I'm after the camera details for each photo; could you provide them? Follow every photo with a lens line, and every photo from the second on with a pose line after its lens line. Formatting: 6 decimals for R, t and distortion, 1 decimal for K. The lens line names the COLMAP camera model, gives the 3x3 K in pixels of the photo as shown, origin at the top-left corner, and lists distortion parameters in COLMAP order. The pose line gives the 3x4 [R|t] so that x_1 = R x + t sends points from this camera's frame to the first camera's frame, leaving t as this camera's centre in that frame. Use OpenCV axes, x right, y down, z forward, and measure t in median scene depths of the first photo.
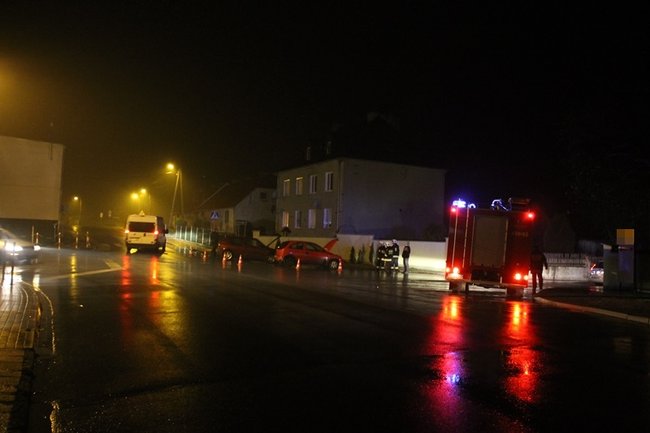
lens RADIAL K [[550.1, 0, 325.0], [0, 550.1, 216.5], [0, 0, 1]] dist [-0.235168, 0.291244]
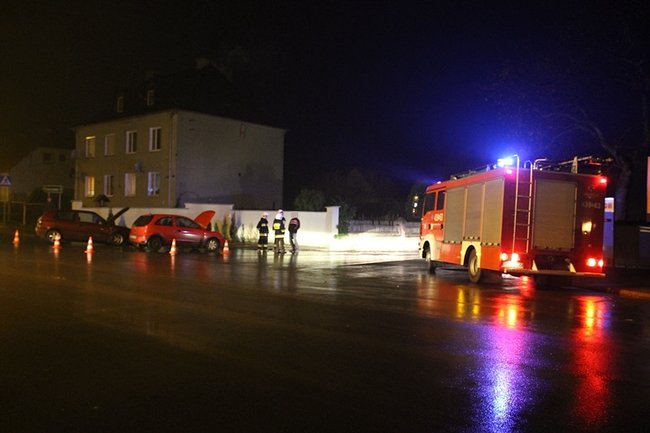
lens RADIAL K [[550.1, 0, 325.0], [0, 550.1, 216.5], [0, 0, 1]] dist [-0.235168, 0.291244]
pose [[0.909884, -0.018820, 0.414435, -0.099301], [-0.006221, 0.998239, 0.058989, 0.002794], [-0.414815, -0.056252, 0.908165, 0.176962]]
